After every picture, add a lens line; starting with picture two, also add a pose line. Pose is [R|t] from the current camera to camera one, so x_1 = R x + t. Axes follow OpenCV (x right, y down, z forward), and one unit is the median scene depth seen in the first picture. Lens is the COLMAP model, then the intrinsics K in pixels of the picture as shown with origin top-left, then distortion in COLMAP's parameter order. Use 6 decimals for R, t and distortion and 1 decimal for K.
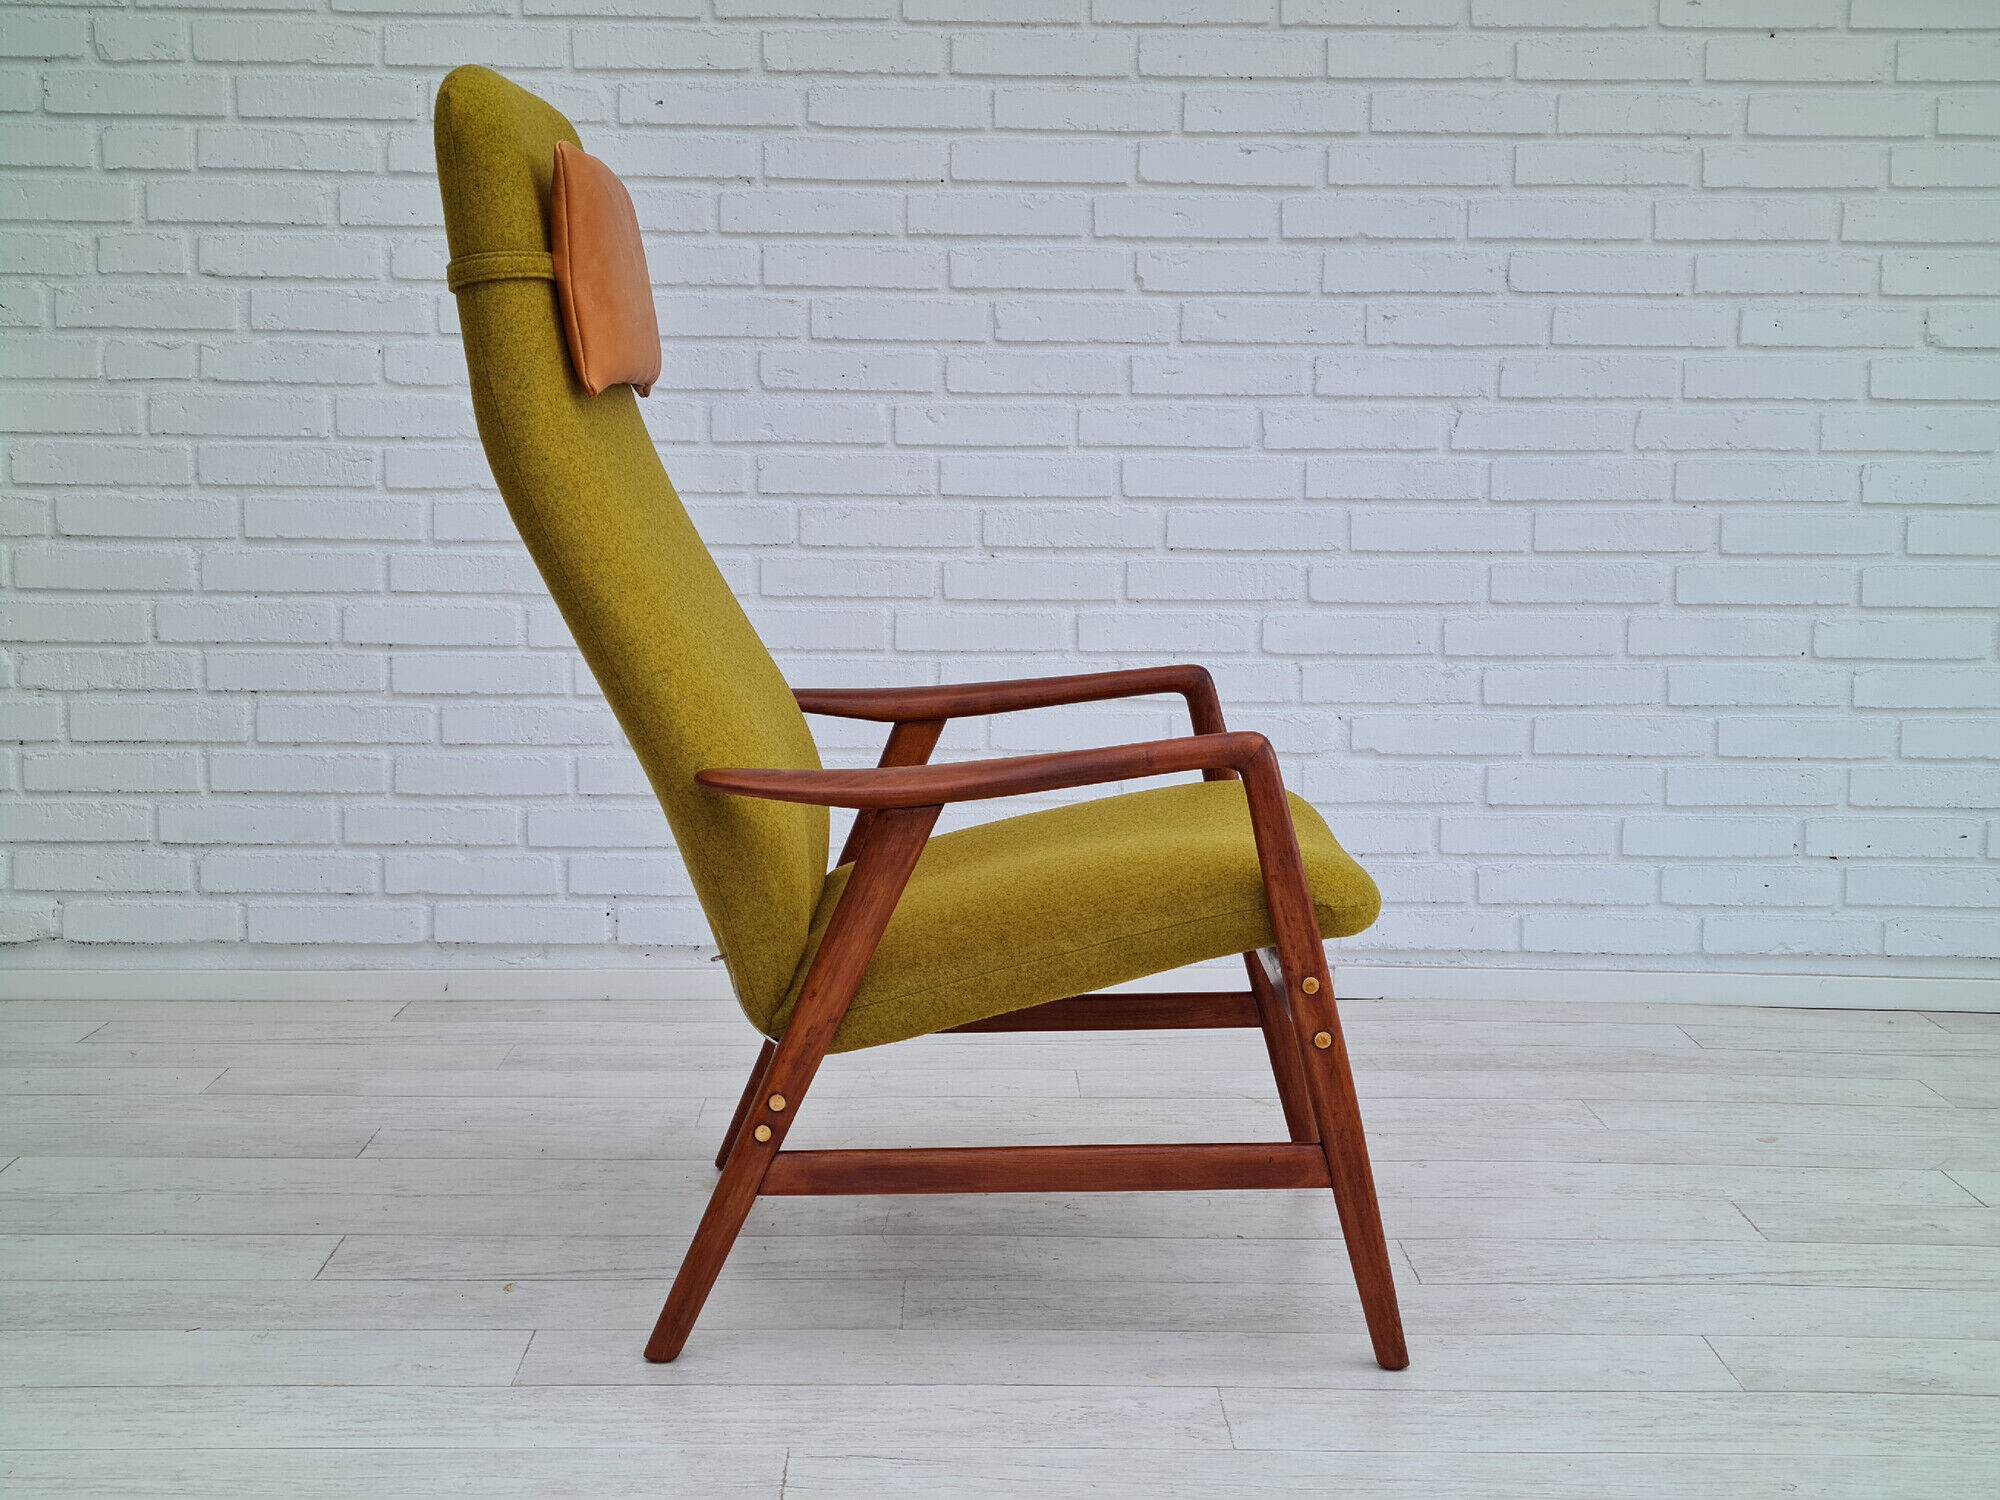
lens RADIAL K [[3006.2, 0, 1022.8], [0, 3006.2, 772.9], [0, 0, 1]] dist [0.093875, -0.130938]
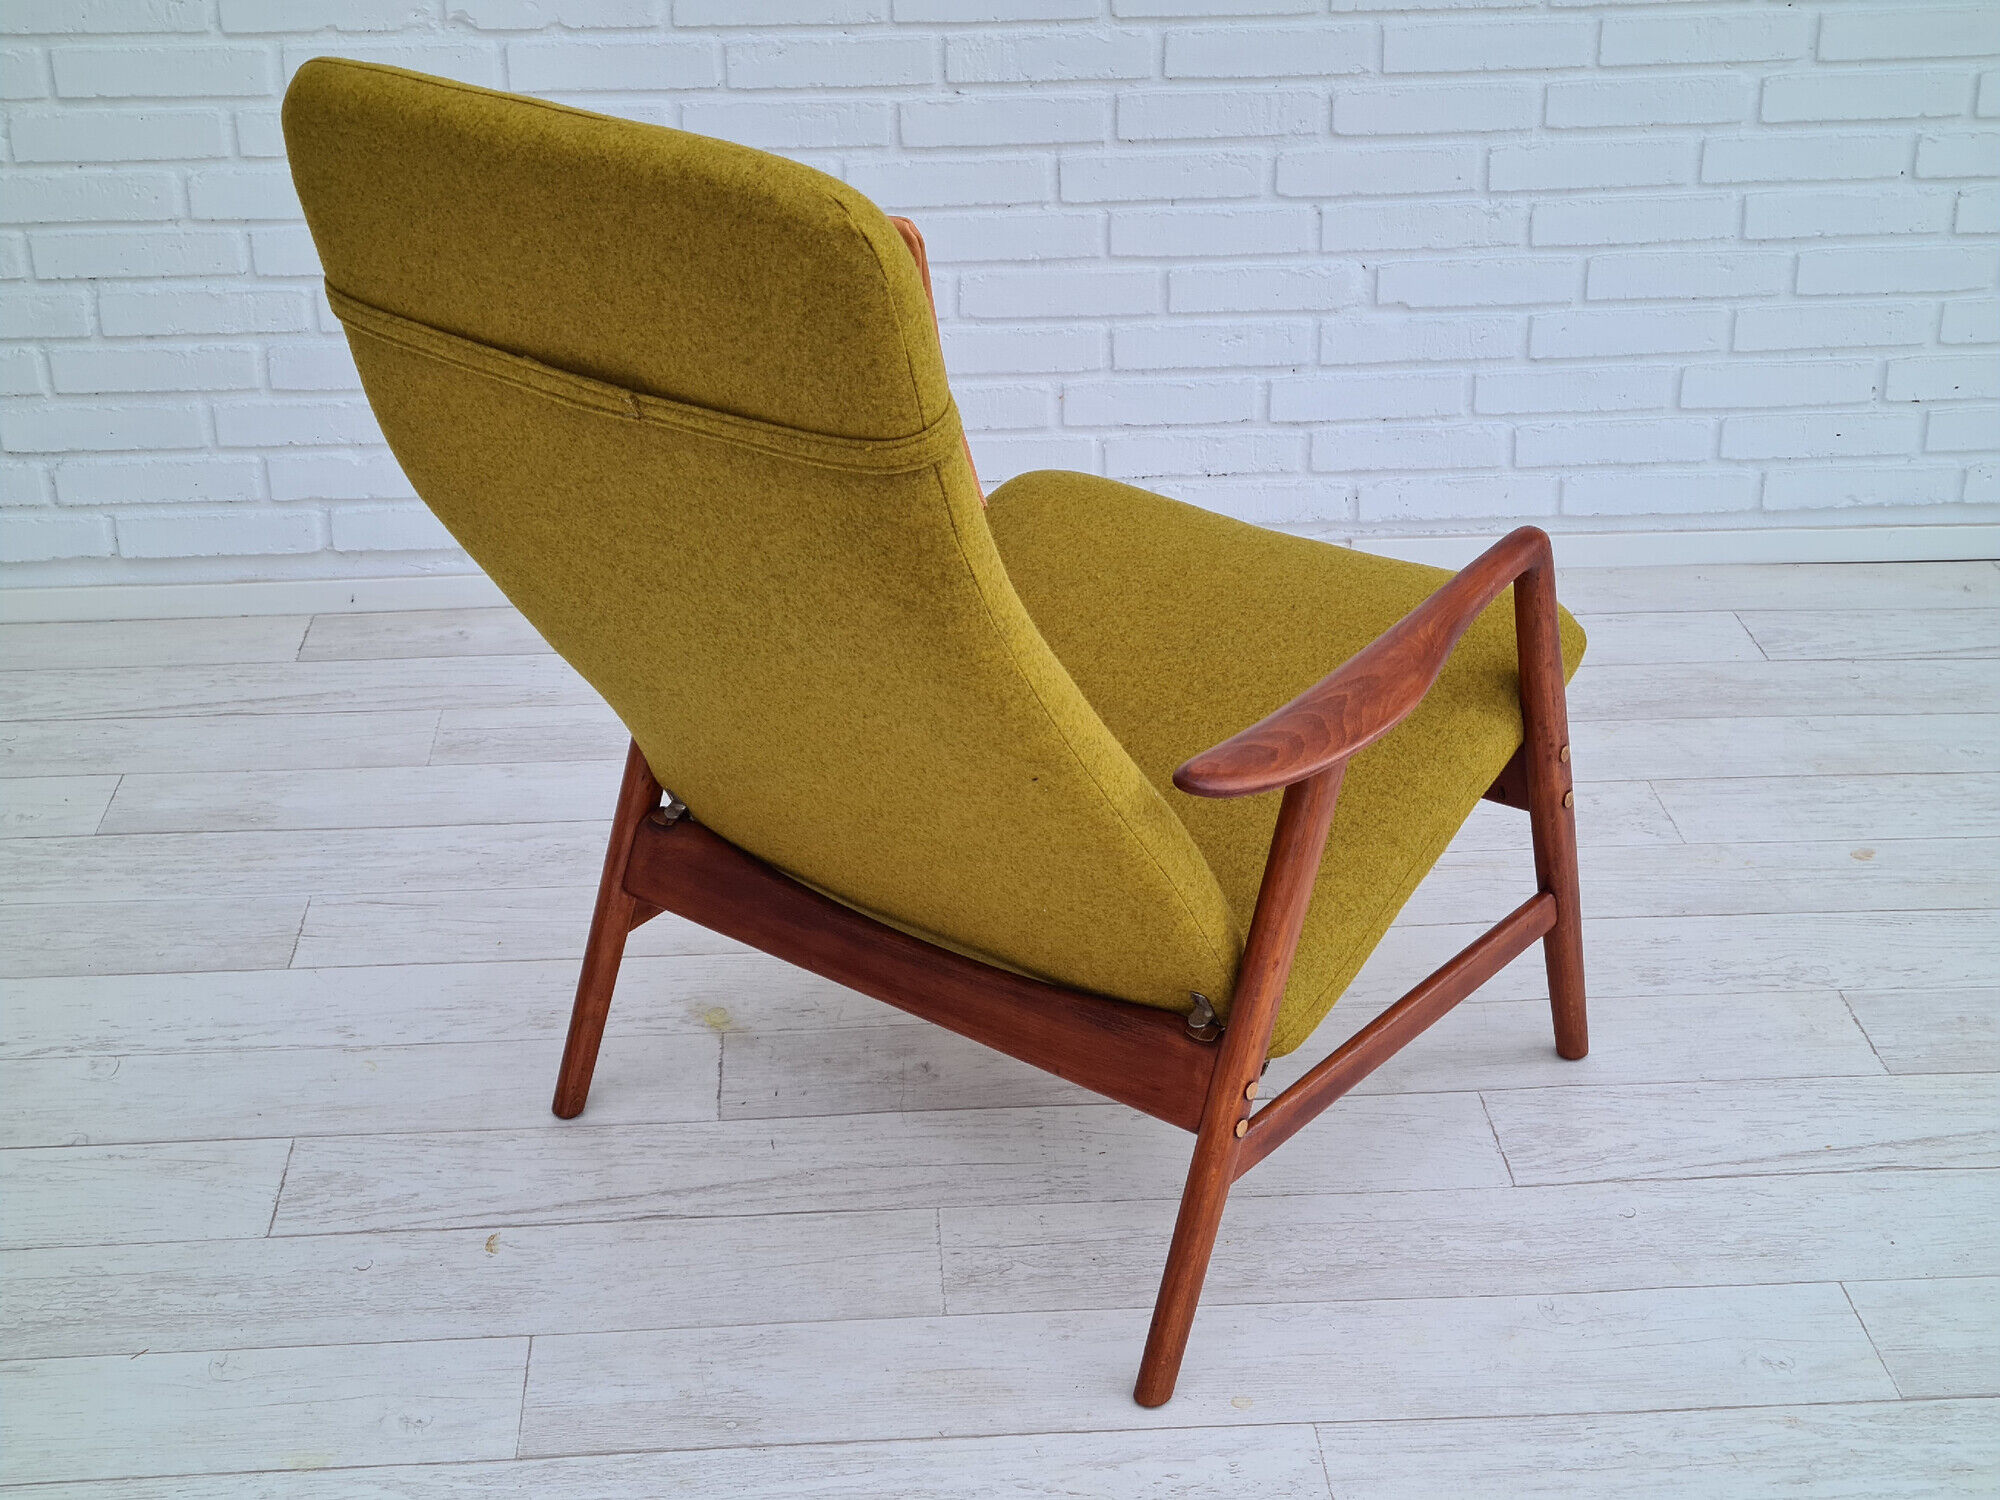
lens RADIAL K [[3012.3, 0, 1000.0], [0, 3012.3, 783.9], [0, 0, 1]] dist [0.097822, -0.186309]
pose [[0.999015, -0.033922, 0.028614, -0.029089], [0.022672, 0.944396, 0.328028, -0.167204], [-0.038151, -0.327057, 0.944234, 0.139247]]
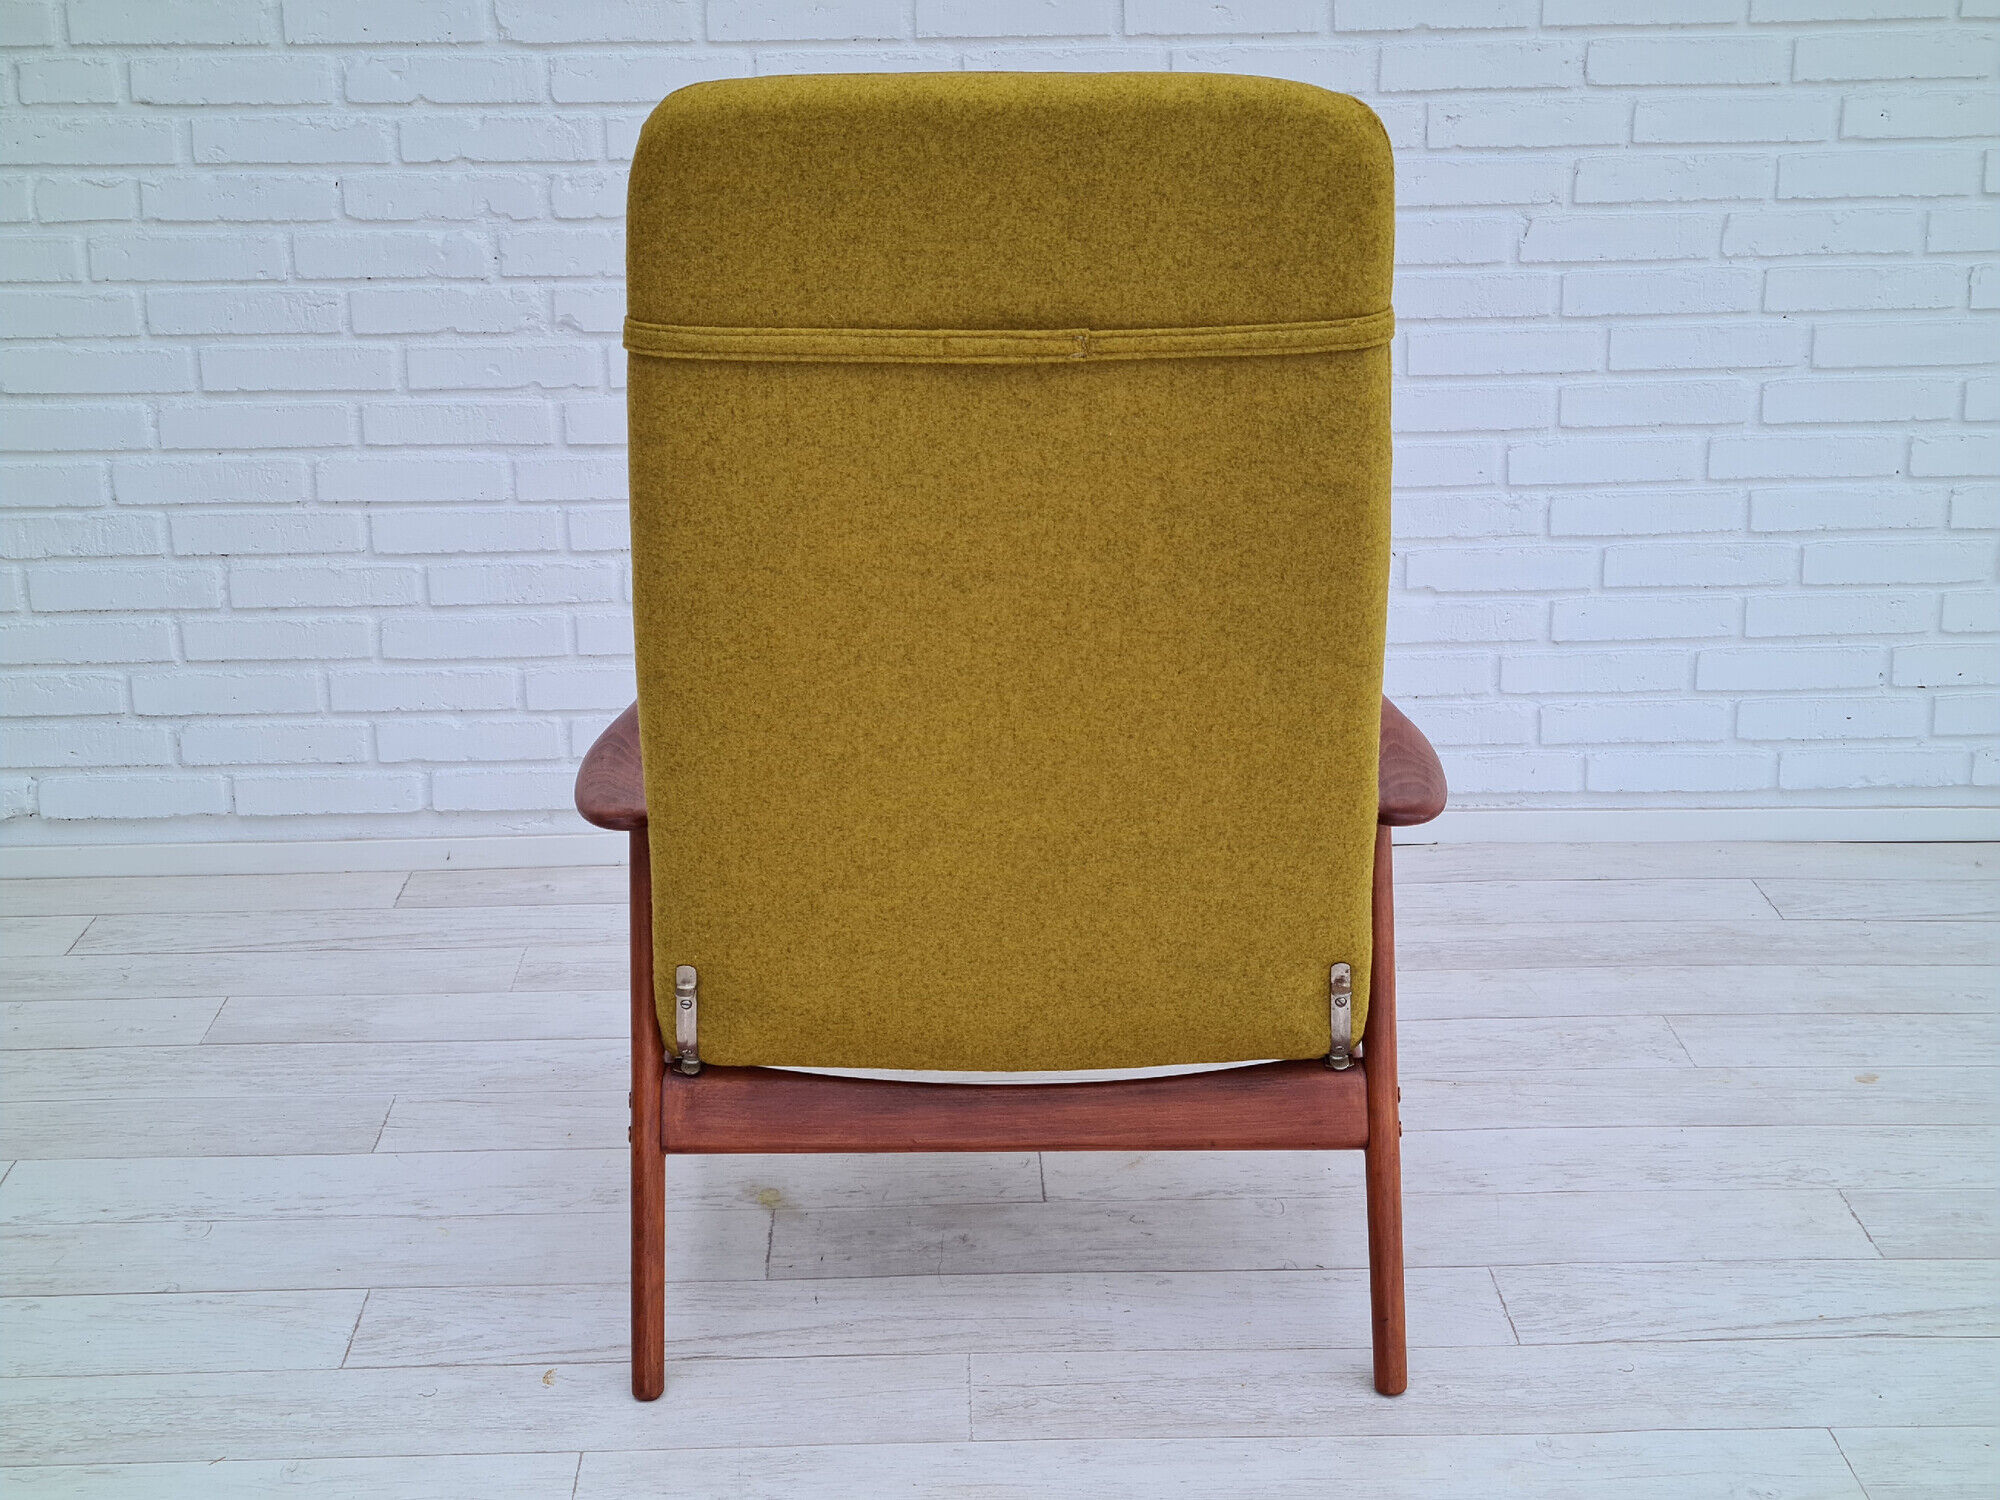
lens RADIAL K [[3011.2, 0, 984.3], [0, 3011.2, 766.0], [0, 0, 1]] dist [0.081622, -0.074043]
pose [[0.999766, -0.021048, -0.005078, -0.017817], [0.021618, 0.983524, 0.179478, -0.125183], [0.001217, -0.179546, 0.983749, 0.074777]]
